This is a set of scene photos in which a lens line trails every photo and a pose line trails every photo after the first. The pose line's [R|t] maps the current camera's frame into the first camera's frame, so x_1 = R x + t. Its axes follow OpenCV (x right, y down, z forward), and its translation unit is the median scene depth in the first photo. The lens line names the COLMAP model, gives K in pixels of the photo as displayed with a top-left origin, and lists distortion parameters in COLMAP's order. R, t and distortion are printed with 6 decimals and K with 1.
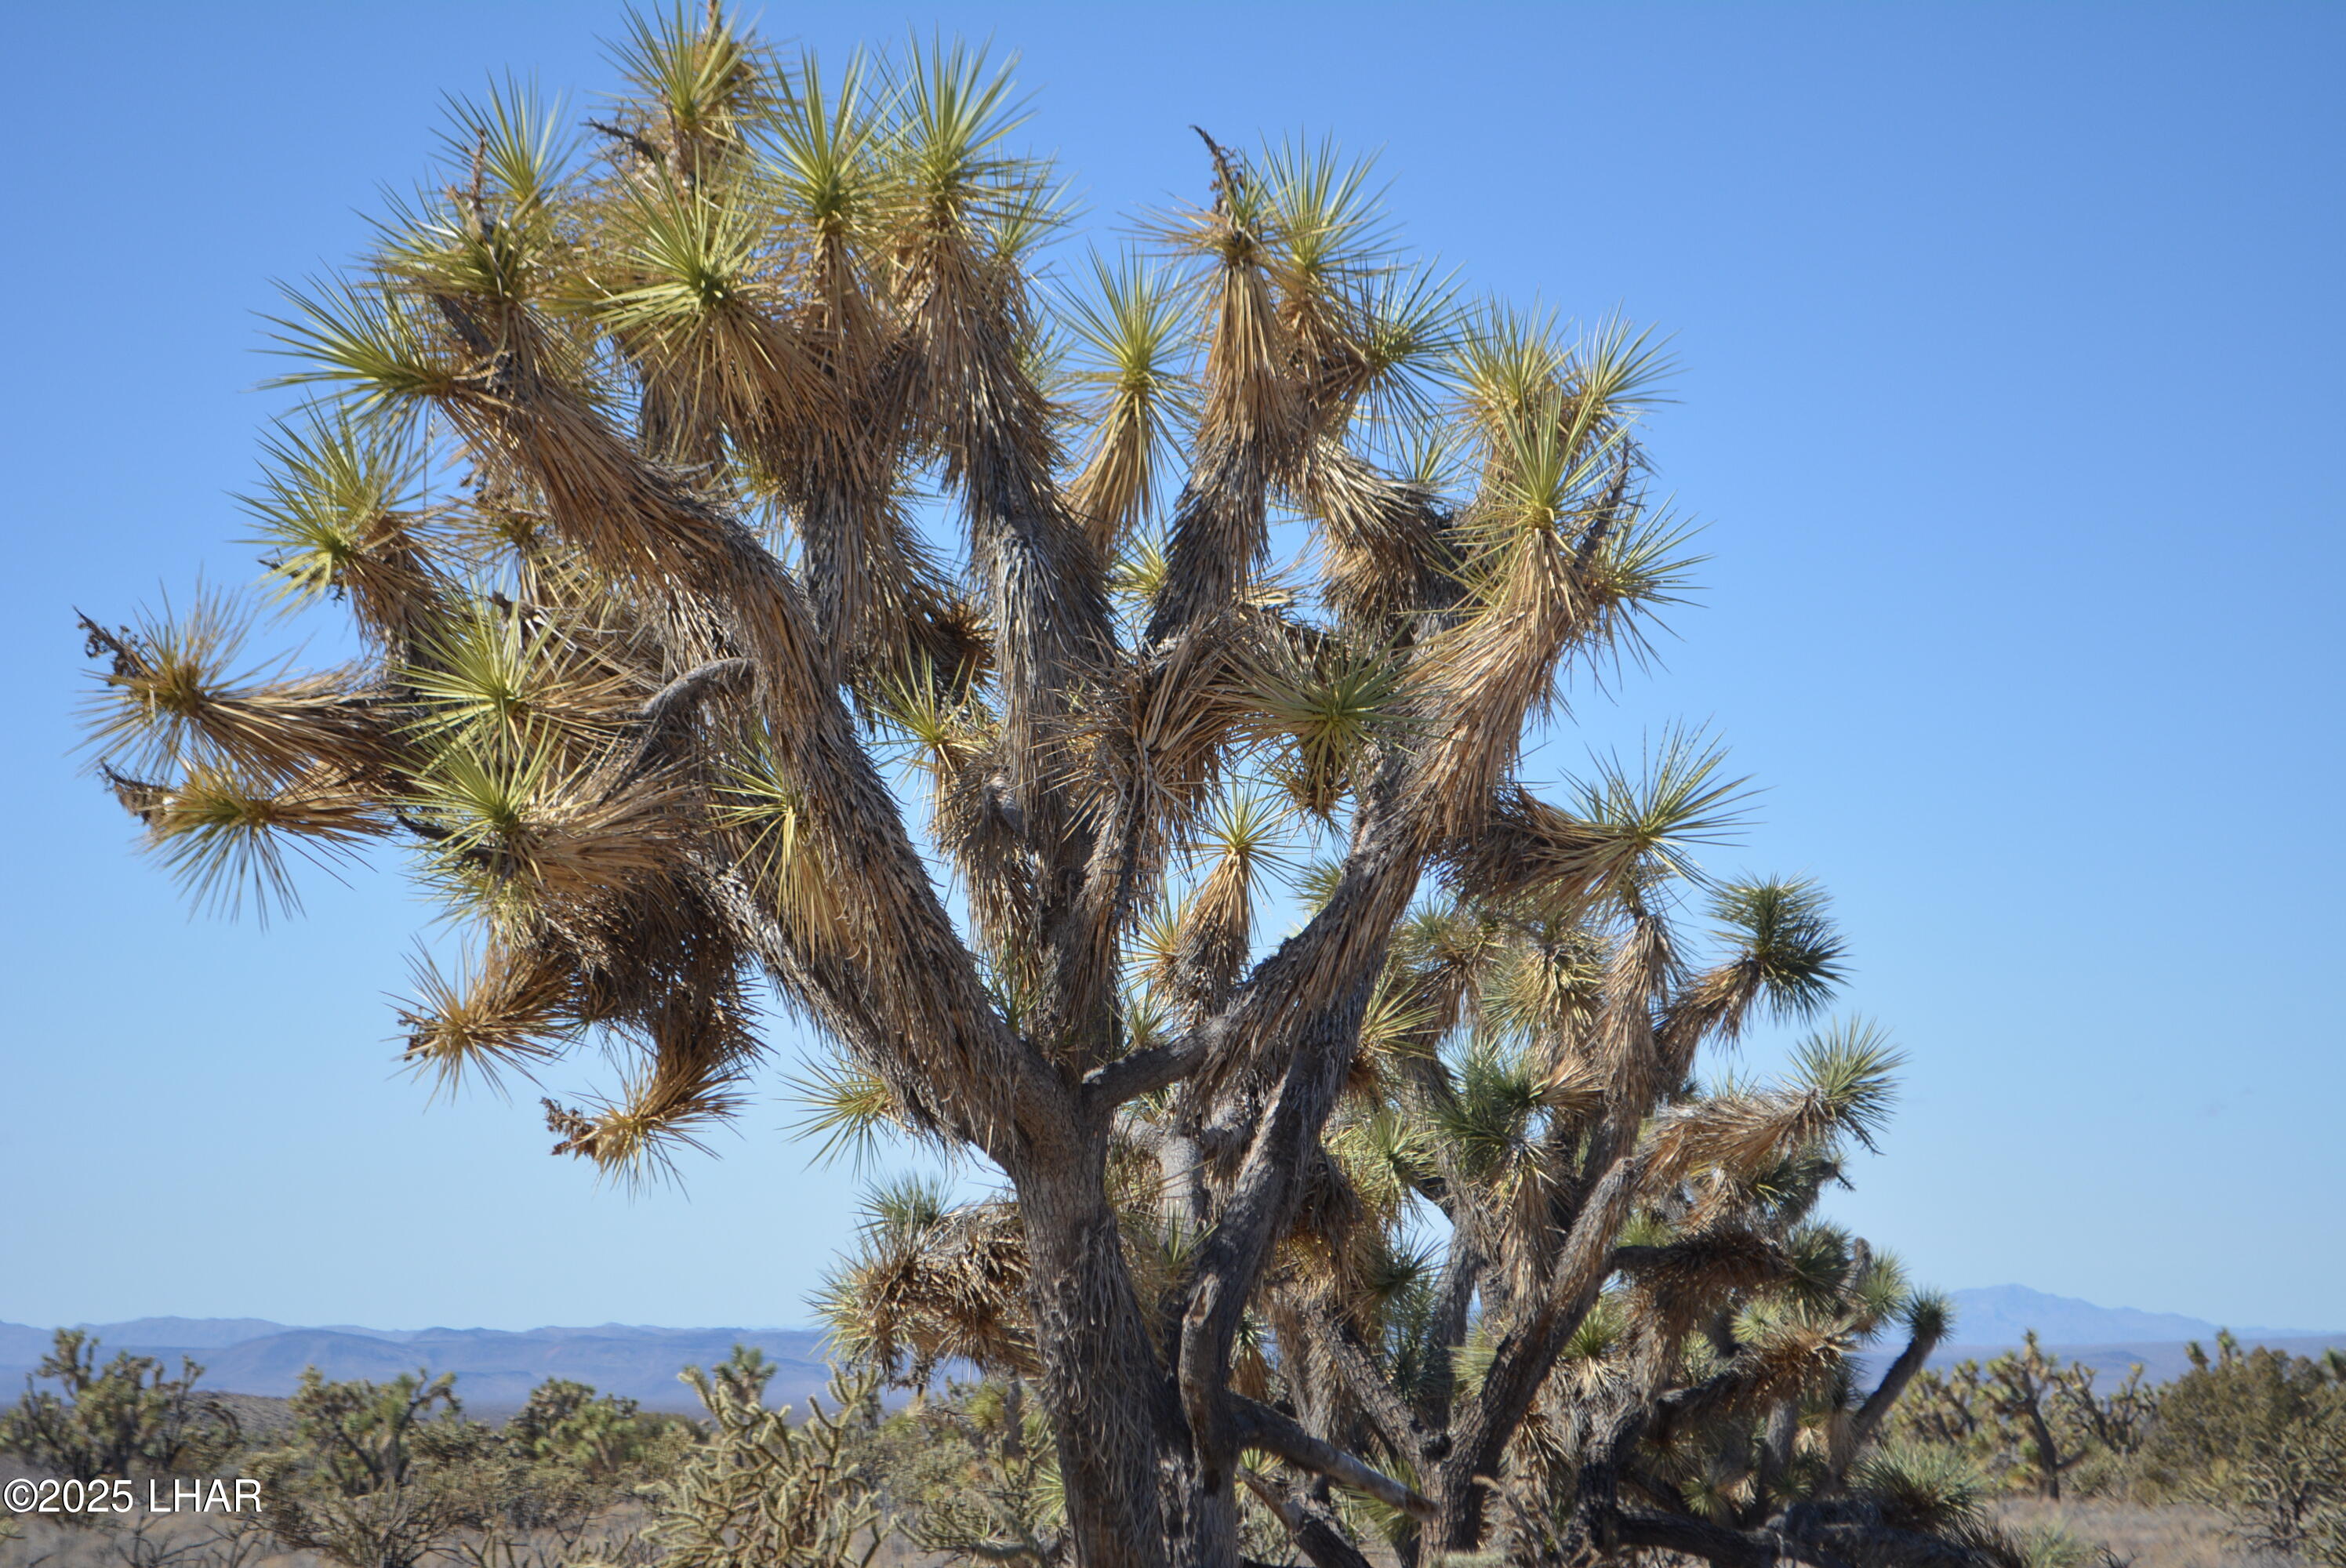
lens RADIAL K [[5532.5, 0, 1173.5], [0, 5532.5, 792.9], [0, 0, 1]] dist [0.089101, 0.000000]
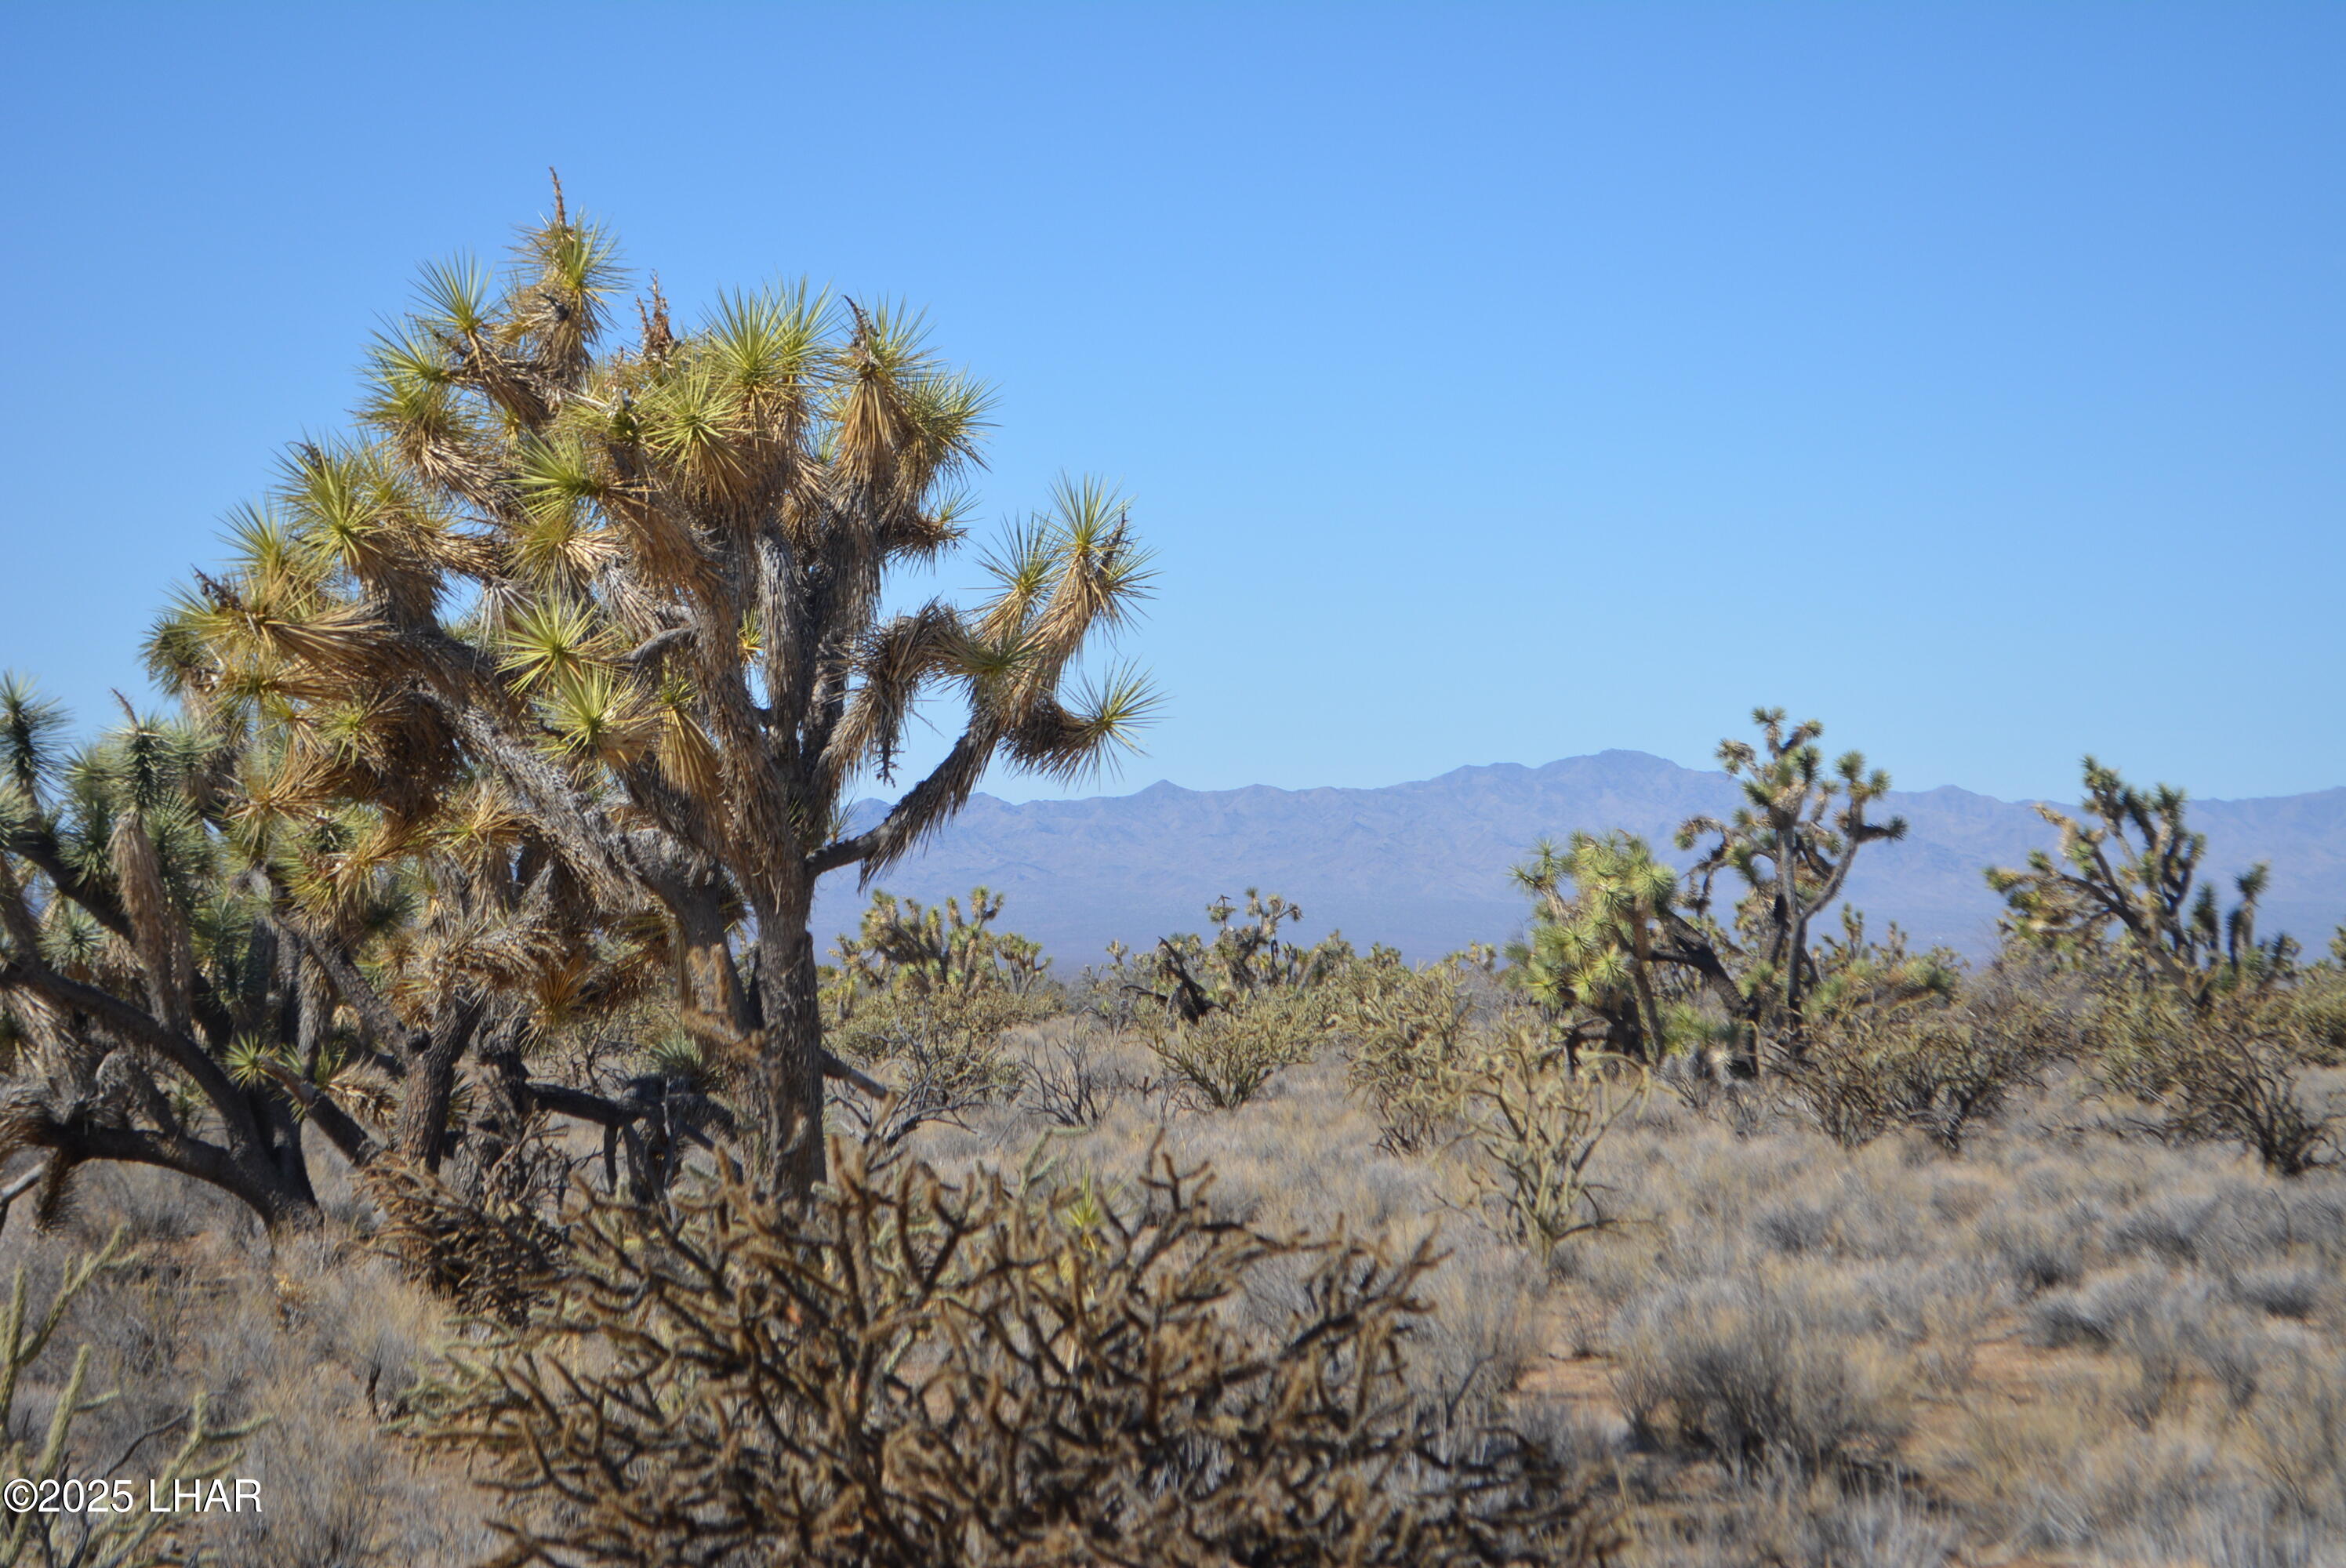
lens RADIAL K [[5532.5, 0, 1168.3], [0, 5532.5, 785.6], [0, 0, 1]] dist [0.089101, 0.000000]
pose [[0.933569, 0.010423, 0.358245, -0.532386], [-0.039352, 0.996514, 0.073557, -0.103813], [-0.356230, -0.082768, 0.930725, -0.657339]]
